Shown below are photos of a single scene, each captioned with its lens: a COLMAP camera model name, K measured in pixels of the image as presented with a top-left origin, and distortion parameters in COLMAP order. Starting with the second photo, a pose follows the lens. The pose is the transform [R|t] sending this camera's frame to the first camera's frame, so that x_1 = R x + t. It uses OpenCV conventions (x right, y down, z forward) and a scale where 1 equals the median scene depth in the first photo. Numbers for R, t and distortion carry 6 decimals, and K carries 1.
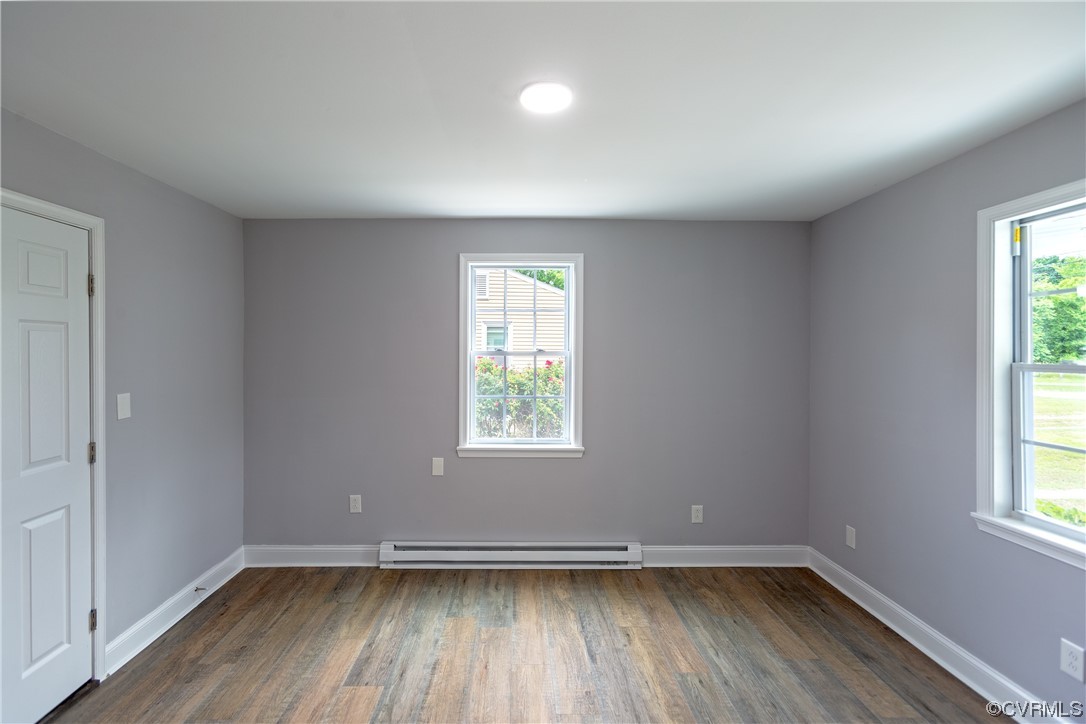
lens RADIAL K [[483.4, 0, 532.3], [0, 483.4, 351.1], [0, 0, 1]] dist [0.000919, 0.000676]
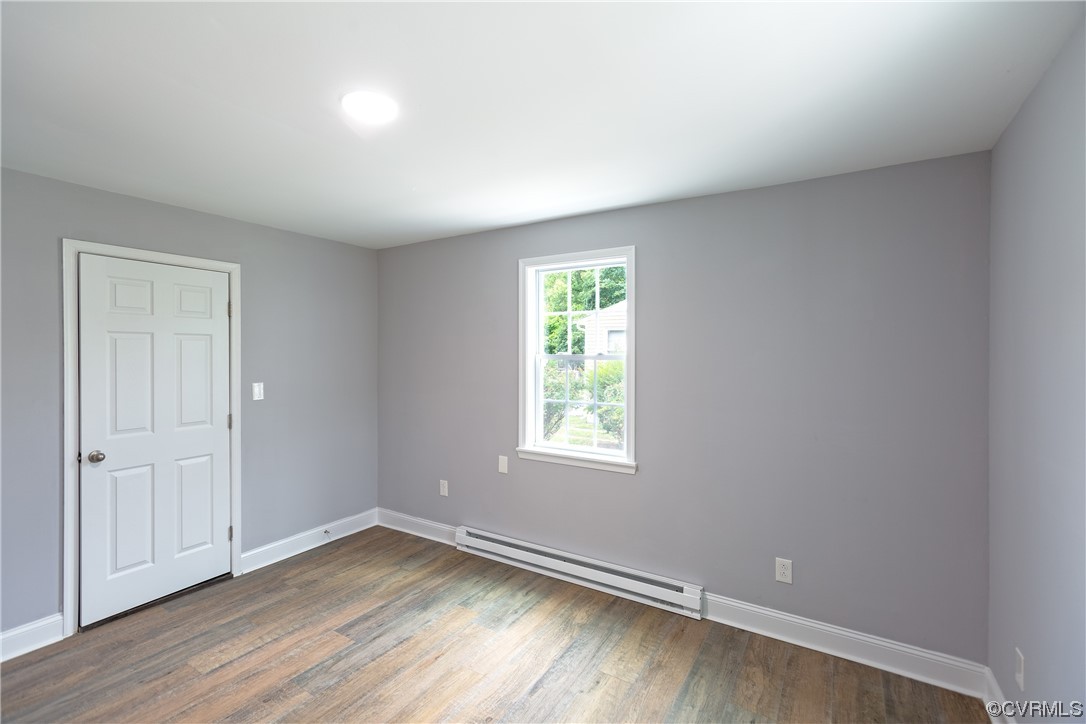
lens RADIAL K [[476.5, 0, 543.5], [0, 476.5, 353.3], [0, 0, 1]] dist [0.001330, 0.000744]
pose [[0.843836, -0.000238, -0.536600, 0.519653], [-0.003524, 0.999976, -0.005984, 0.003891], [0.536589, 0.006941, 0.843815, 0.204031]]
